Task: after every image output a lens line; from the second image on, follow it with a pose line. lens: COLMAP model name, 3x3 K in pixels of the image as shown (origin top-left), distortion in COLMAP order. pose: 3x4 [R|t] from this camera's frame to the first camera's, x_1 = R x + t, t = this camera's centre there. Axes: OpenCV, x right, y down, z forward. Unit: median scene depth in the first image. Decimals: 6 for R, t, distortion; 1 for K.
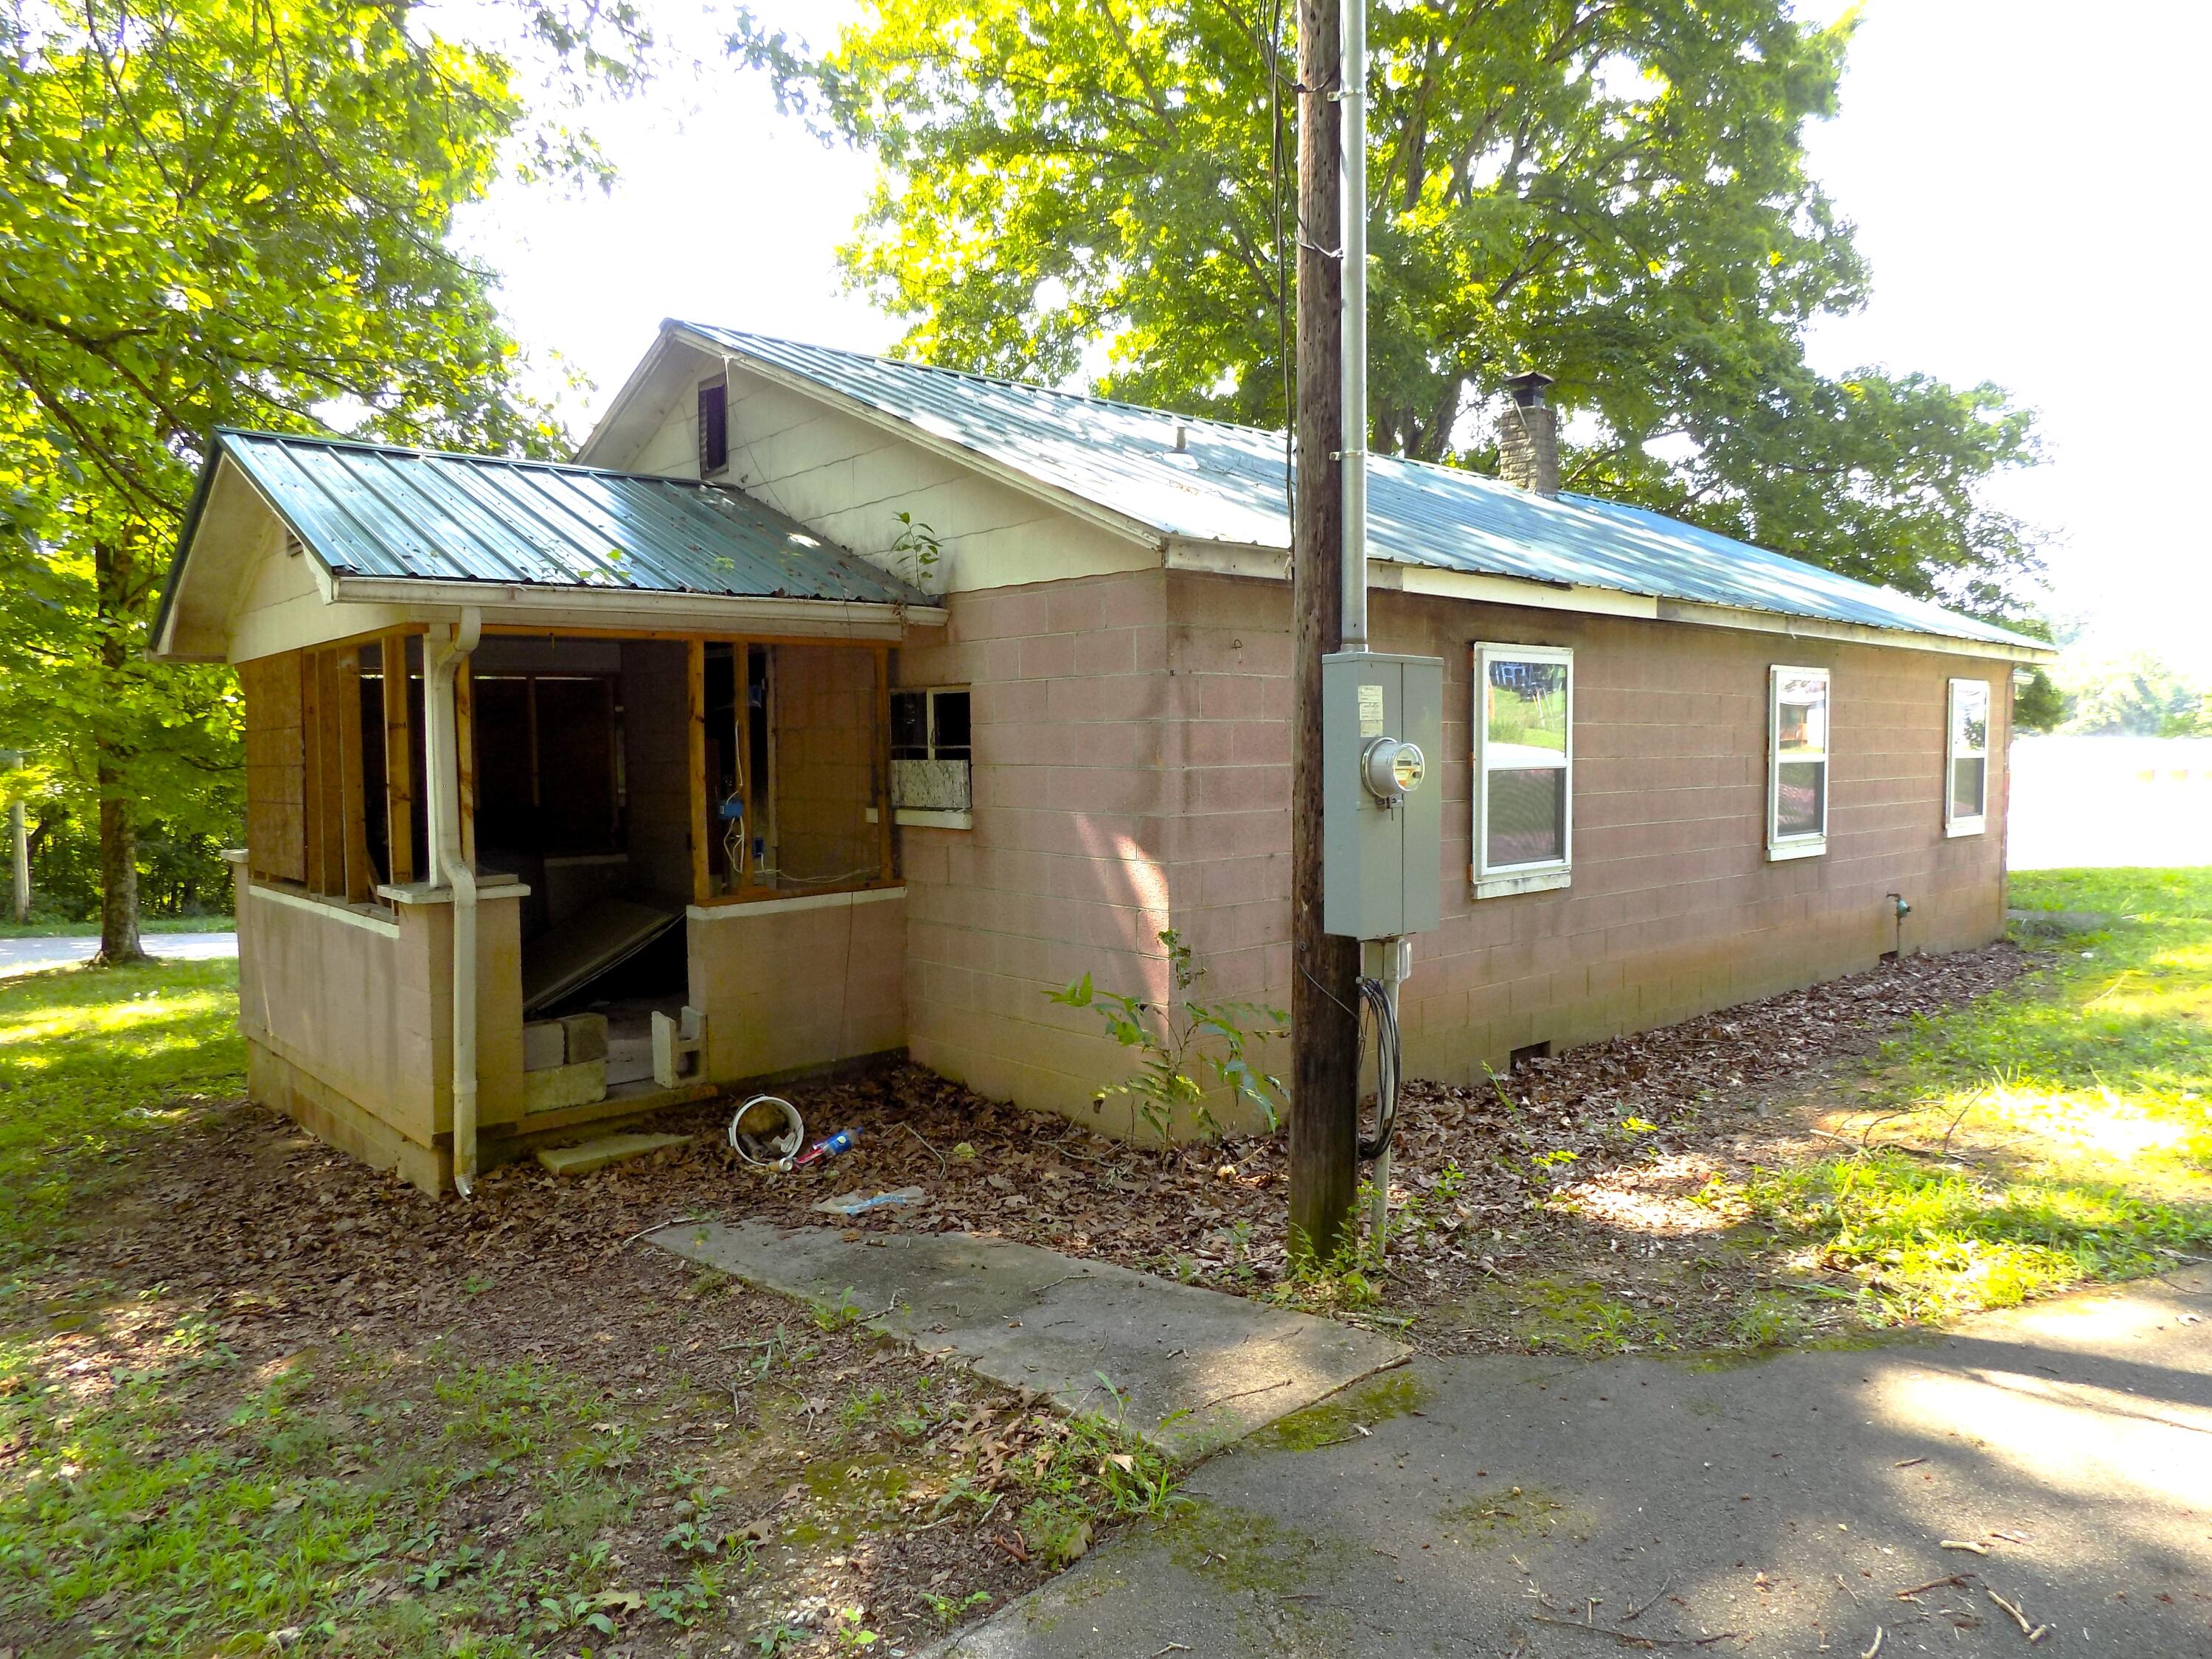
lens RADIAL K [[1493.9, 0, 1102.1], [0, 1493.9, 829.4], [0, 0, 1]] dist [-0.047755, 0.054412]
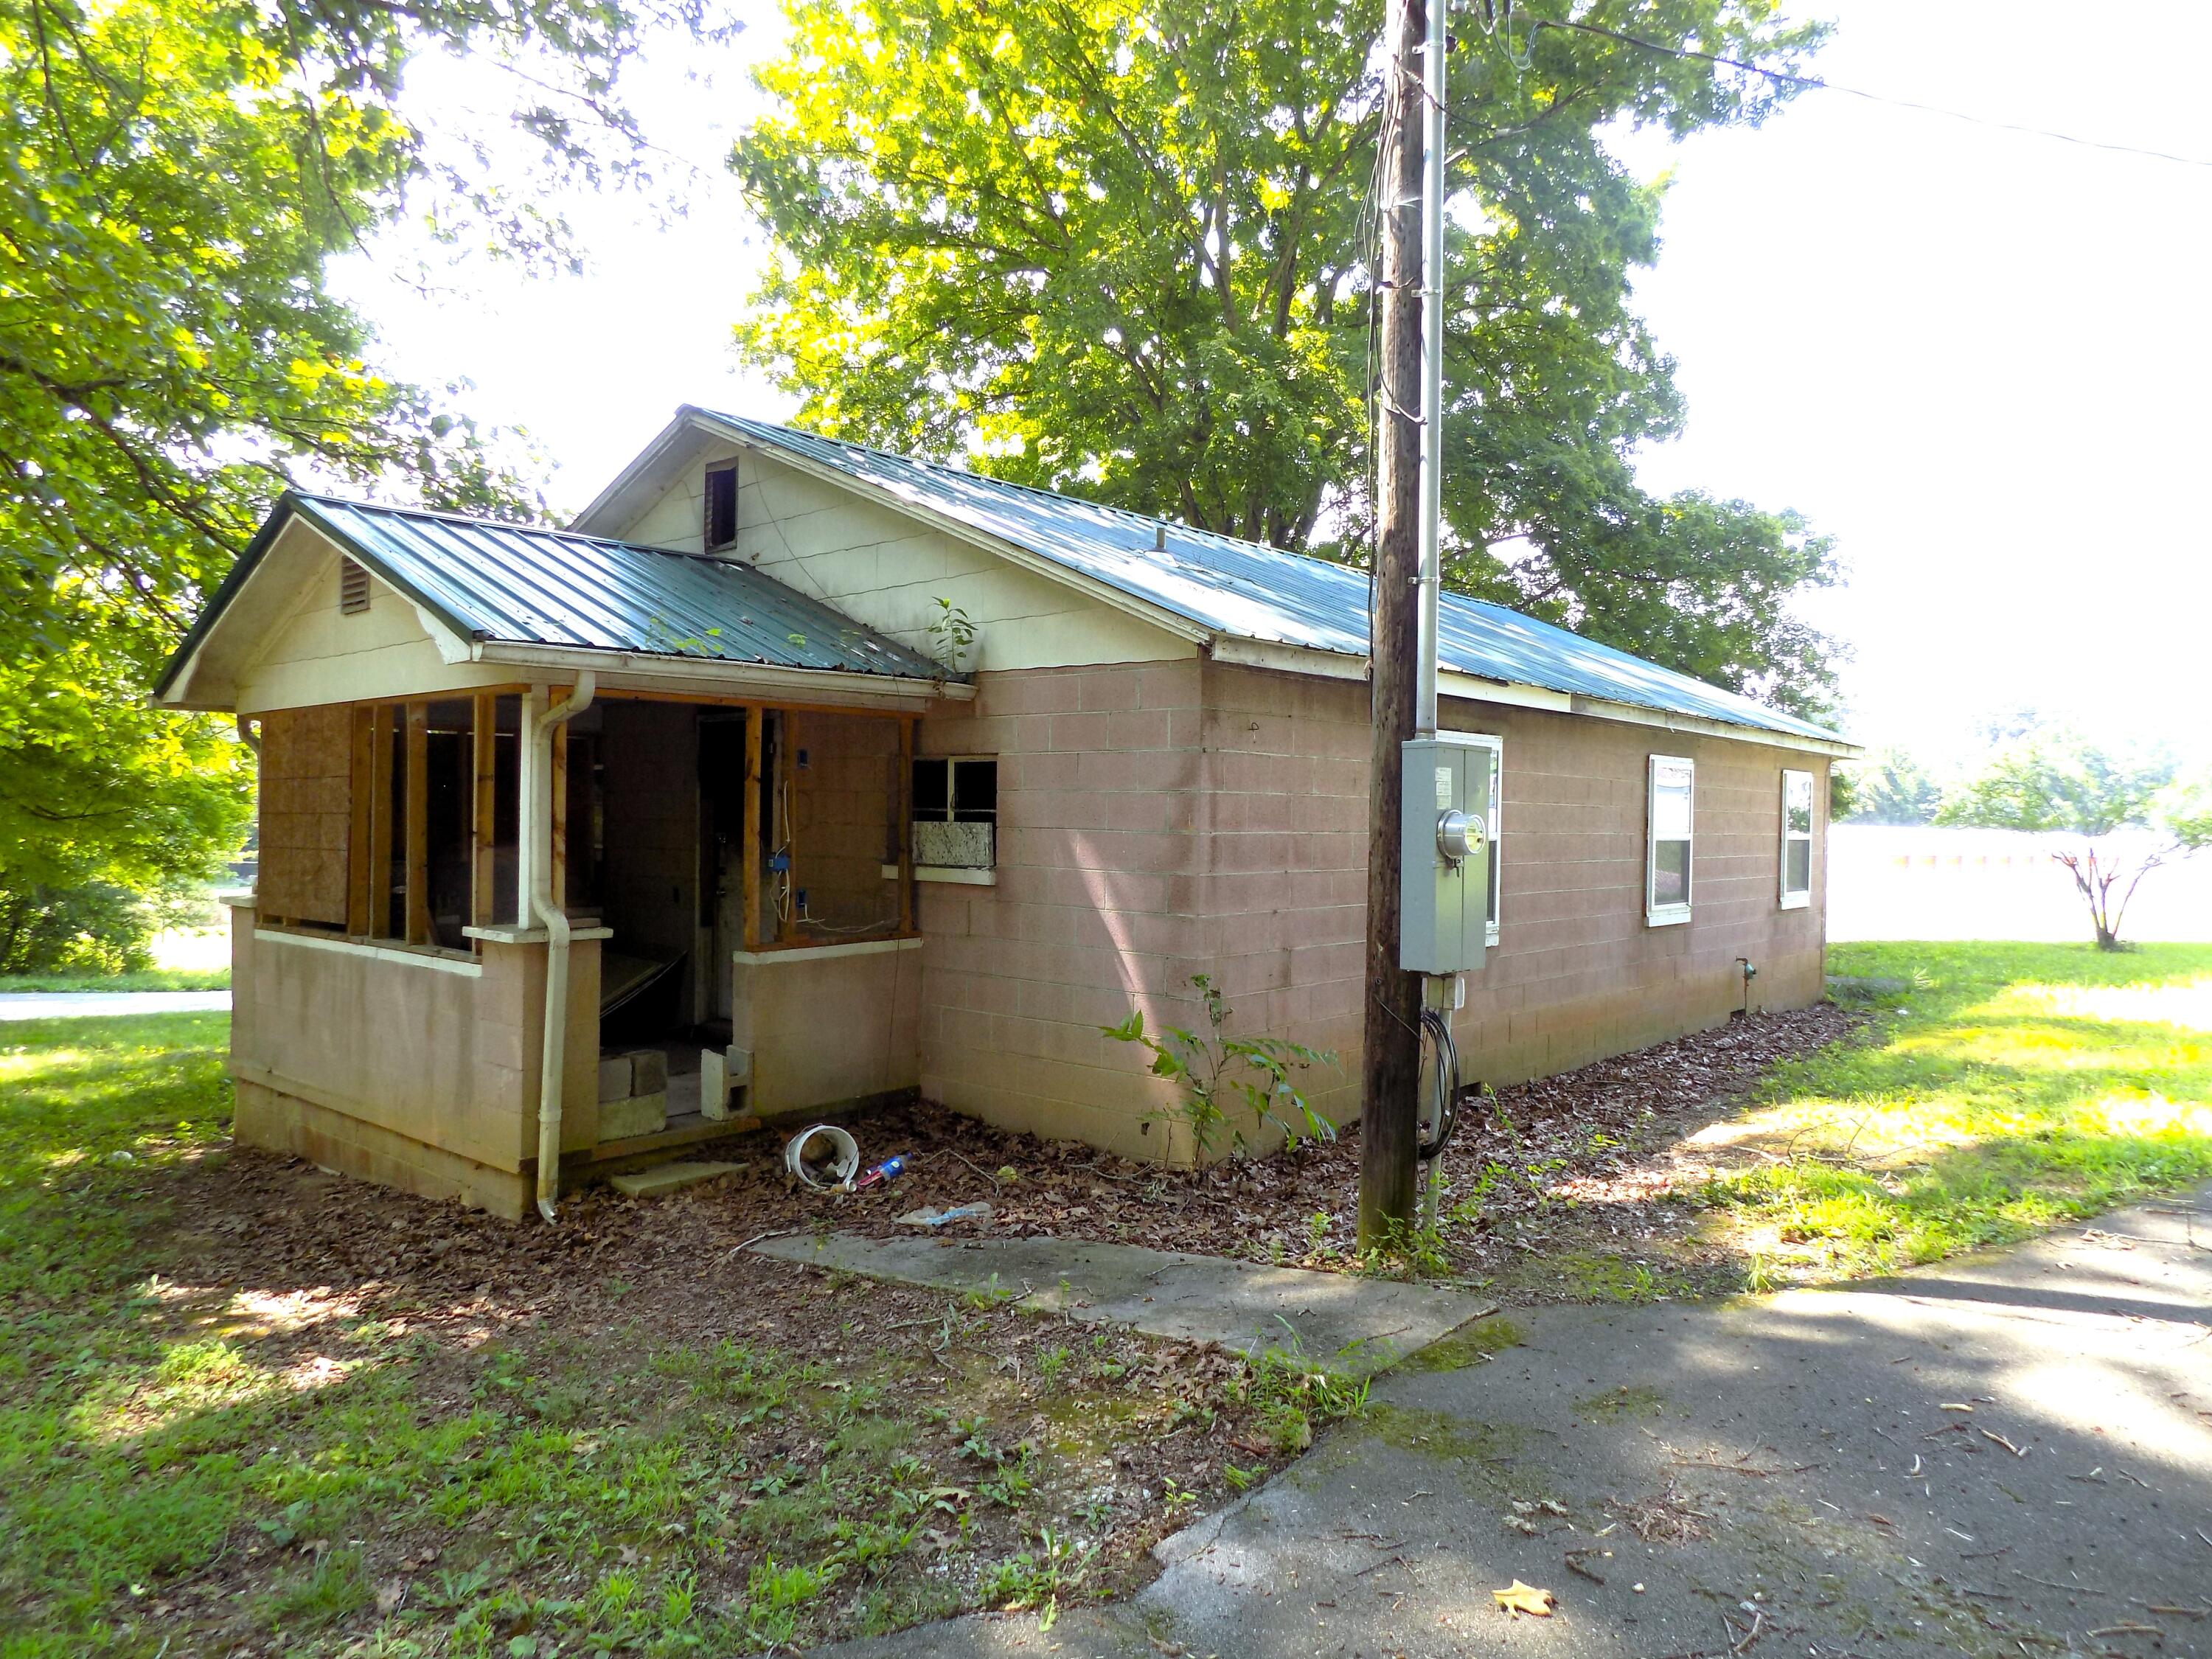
lens RADIAL K [[1493.9, 0, 1104.7], [0, 1493.9, 831.3], [0, 0, 1]] dist [-0.047755, 0.054412]
pose [[0.991769, 0.020664, 0.126363, -0.147869], [-0.014790, 0.998774, -0.047248, 0.011185], [-0.127184, 0.044990, 0.990858, -0.107065]]
